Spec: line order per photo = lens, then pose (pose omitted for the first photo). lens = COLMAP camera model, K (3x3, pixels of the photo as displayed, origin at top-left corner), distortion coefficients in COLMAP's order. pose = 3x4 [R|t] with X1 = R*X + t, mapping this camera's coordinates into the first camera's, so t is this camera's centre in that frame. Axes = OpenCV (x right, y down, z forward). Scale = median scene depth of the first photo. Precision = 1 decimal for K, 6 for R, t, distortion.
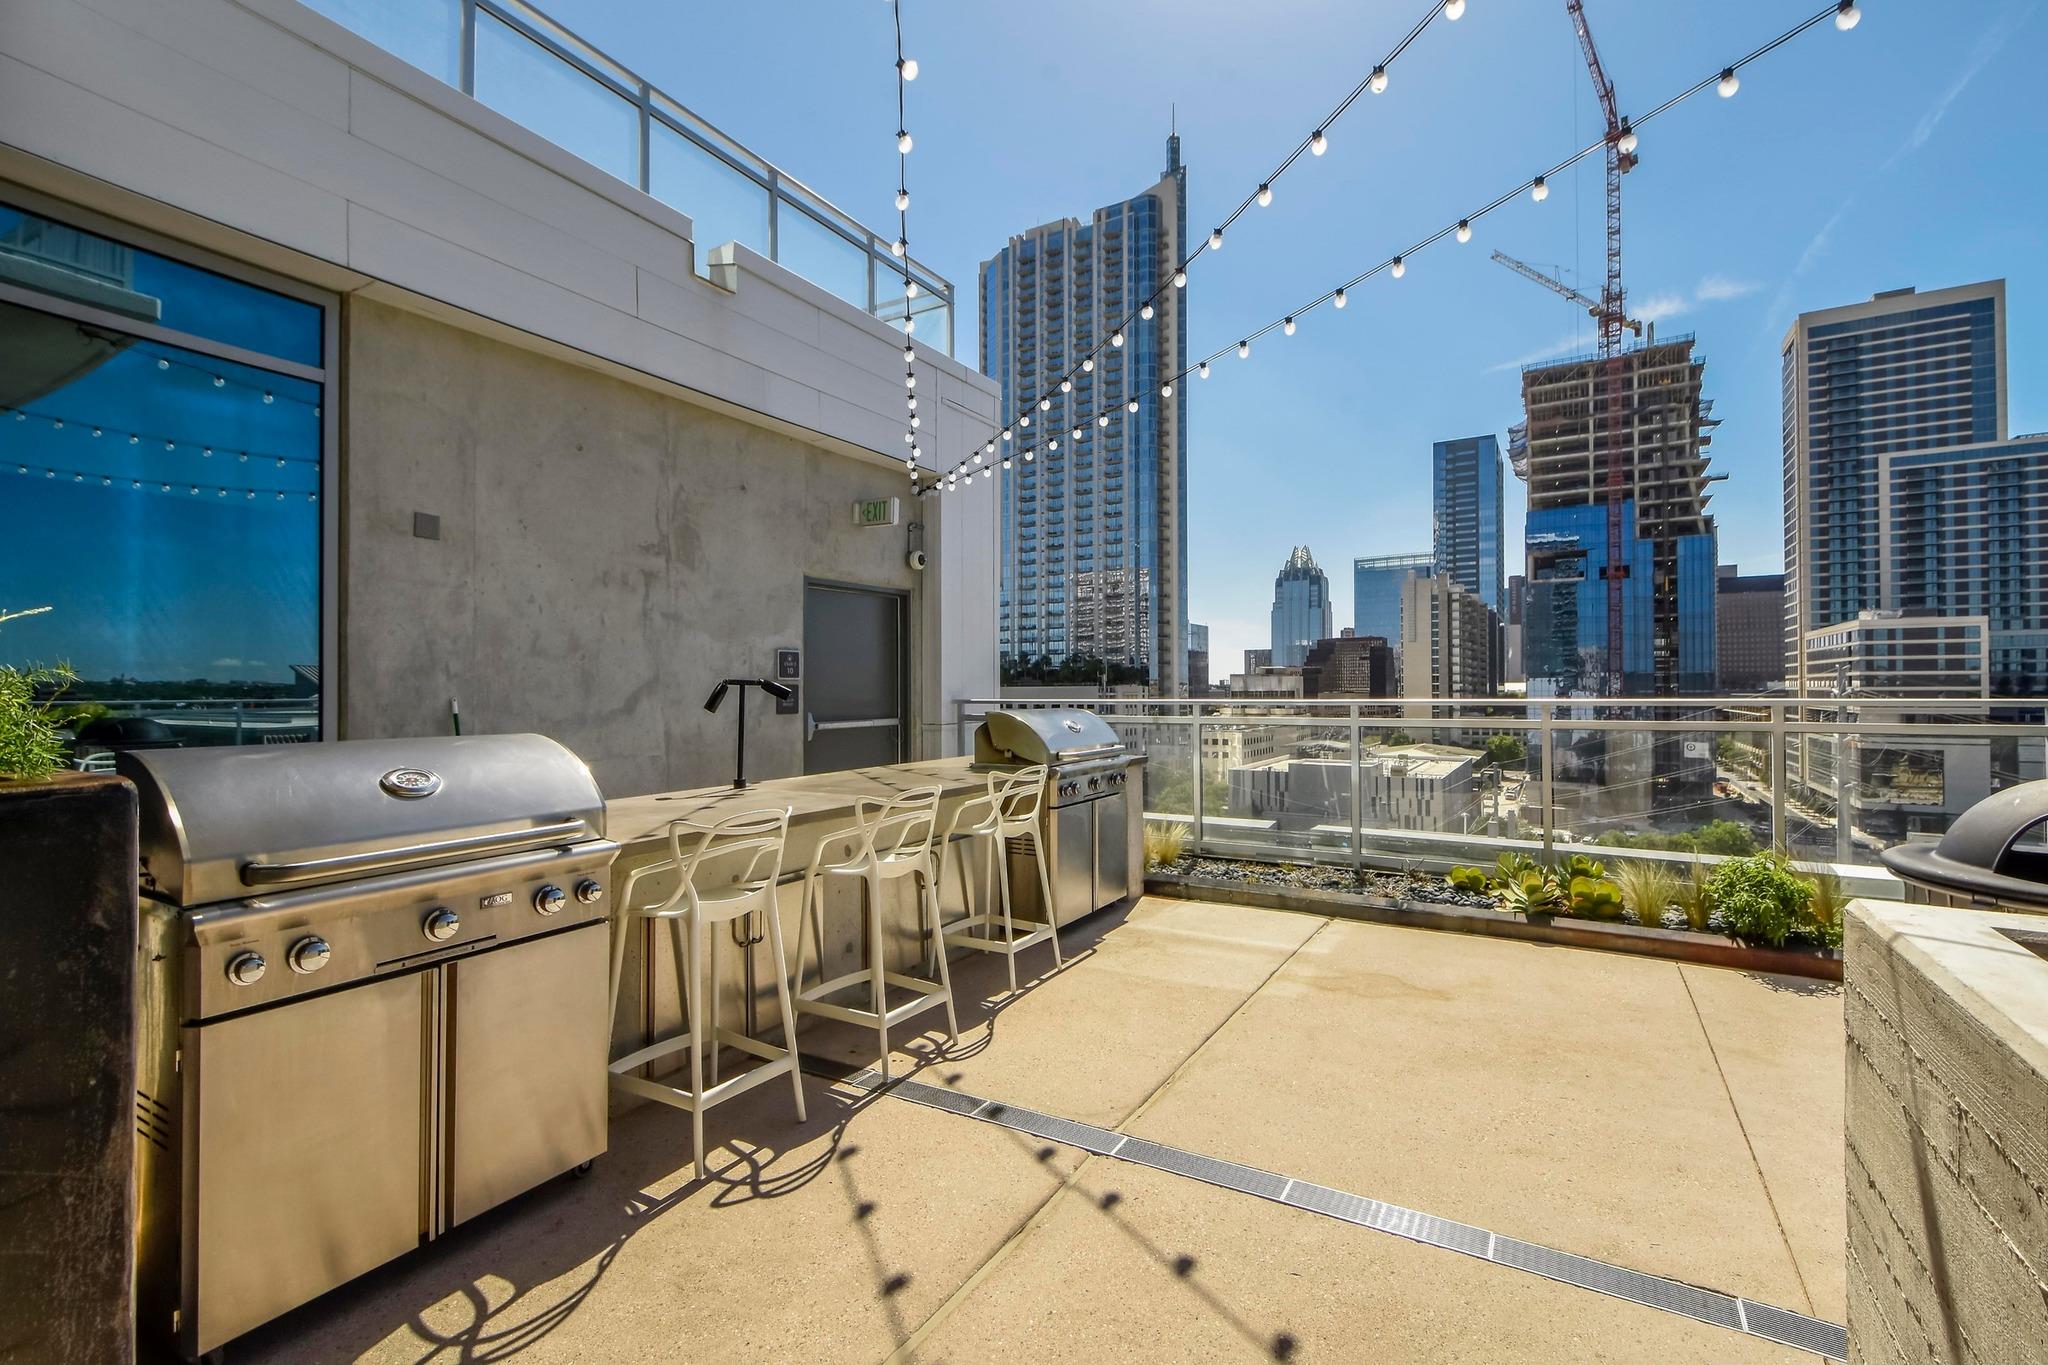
lens RADIAL K [[887.2, 0, 1031.2], [0, 887.2, 684.9], [0, 0, 1]] dist [-0.001962, -0.000538]
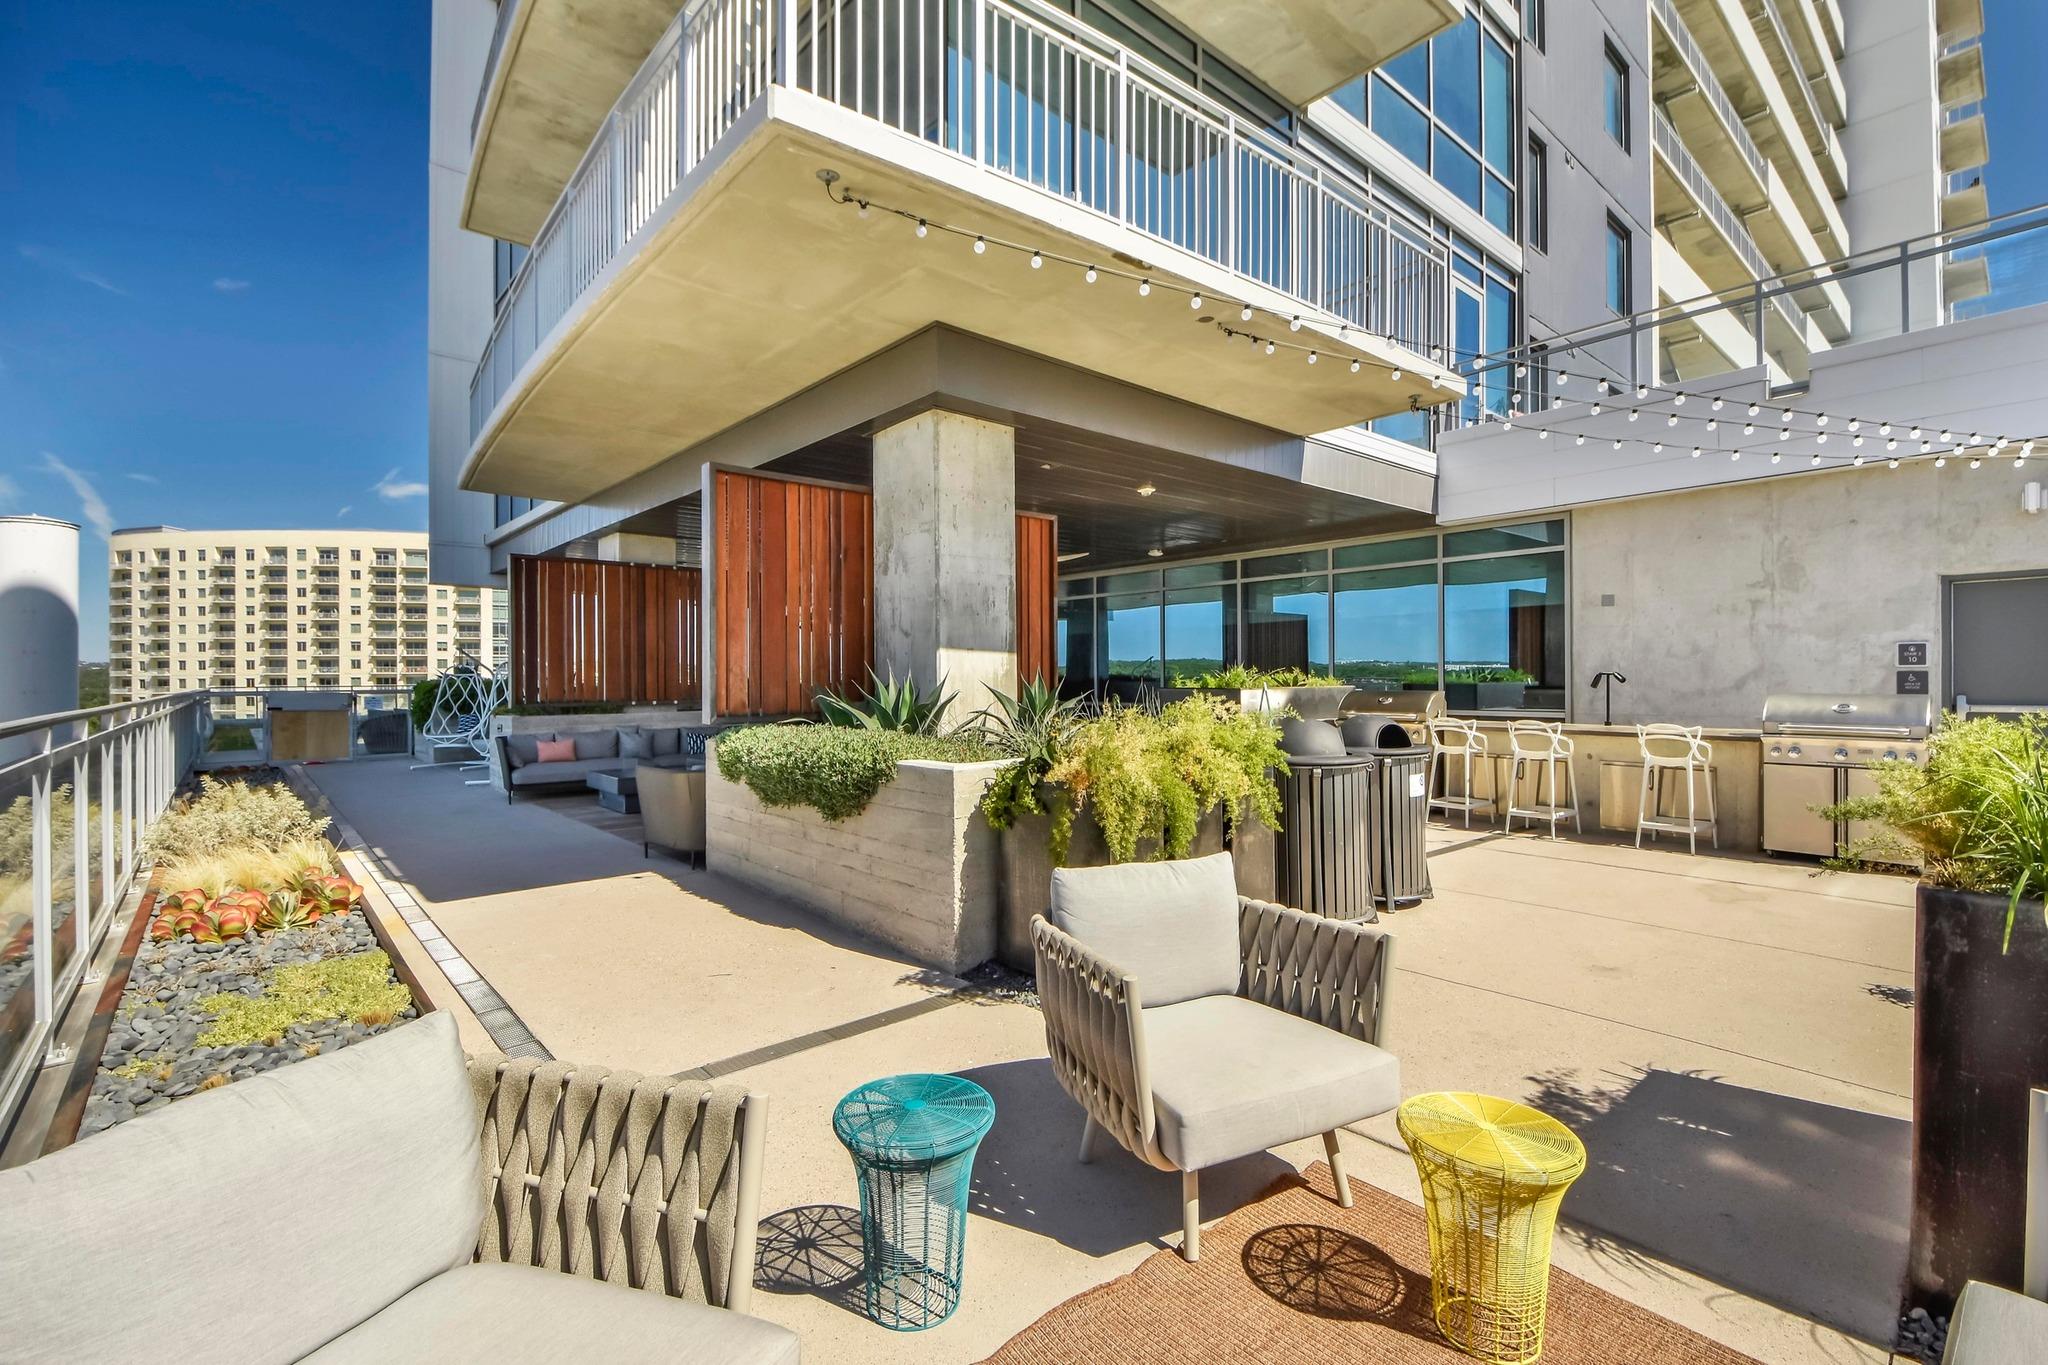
lens RADIAL K [[887.2, 0, 1036.6], [0, 887.2, 678.1], [0, 0, 1]] dist [-0.001962, -0.000538]
pose [[-0.335950, 0.005895, -0.941861, 1.447857], [0.012756, 0.999917, 0.001709, -0.008497], [0.941793, -0.011440, -0.335998, 0.328771]]
